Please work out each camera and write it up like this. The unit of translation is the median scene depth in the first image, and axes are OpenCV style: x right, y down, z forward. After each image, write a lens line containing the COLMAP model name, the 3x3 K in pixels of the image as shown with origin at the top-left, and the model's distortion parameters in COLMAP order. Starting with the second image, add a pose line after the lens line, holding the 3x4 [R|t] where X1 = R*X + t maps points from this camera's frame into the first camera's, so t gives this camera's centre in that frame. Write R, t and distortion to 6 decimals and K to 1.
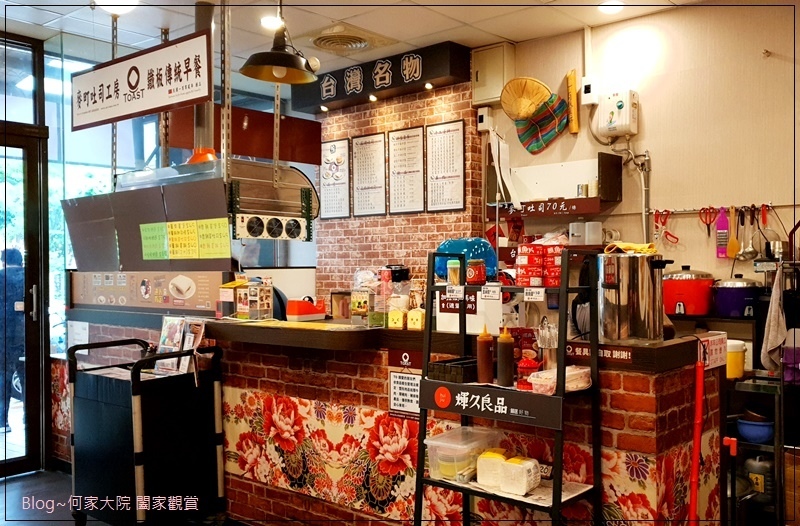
lens RADIAL K [[784.0, 0, 400.7], [0, 784.0, 264.0], [0, 0, 1]] dist [0.060595, 0.000000]
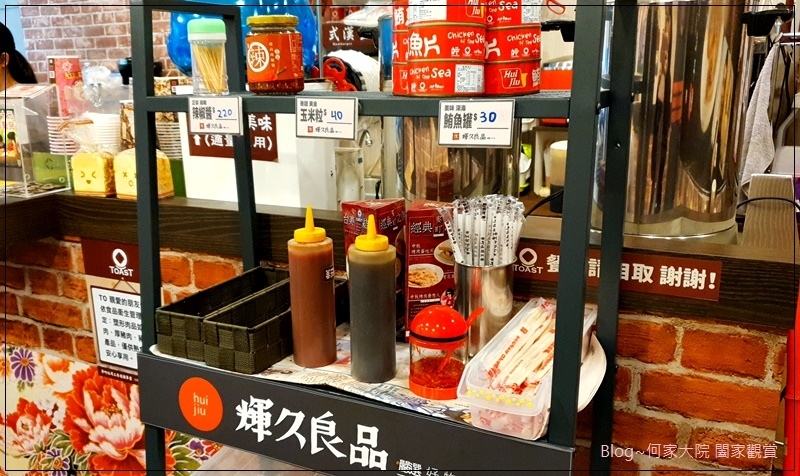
lens RADIAL K [[727.1, 0, 378.1], [0, 727.1, 237.0], [0, 0, 1]] dist [0.006805, 0.000000]
pose [[0.967408, -0.074919, 0.241885, 0.052167], [0.015846, 0.971270, 0.237453, 0.012183], [-0.252725, -0.225881, 0.940802, 0.615043]]
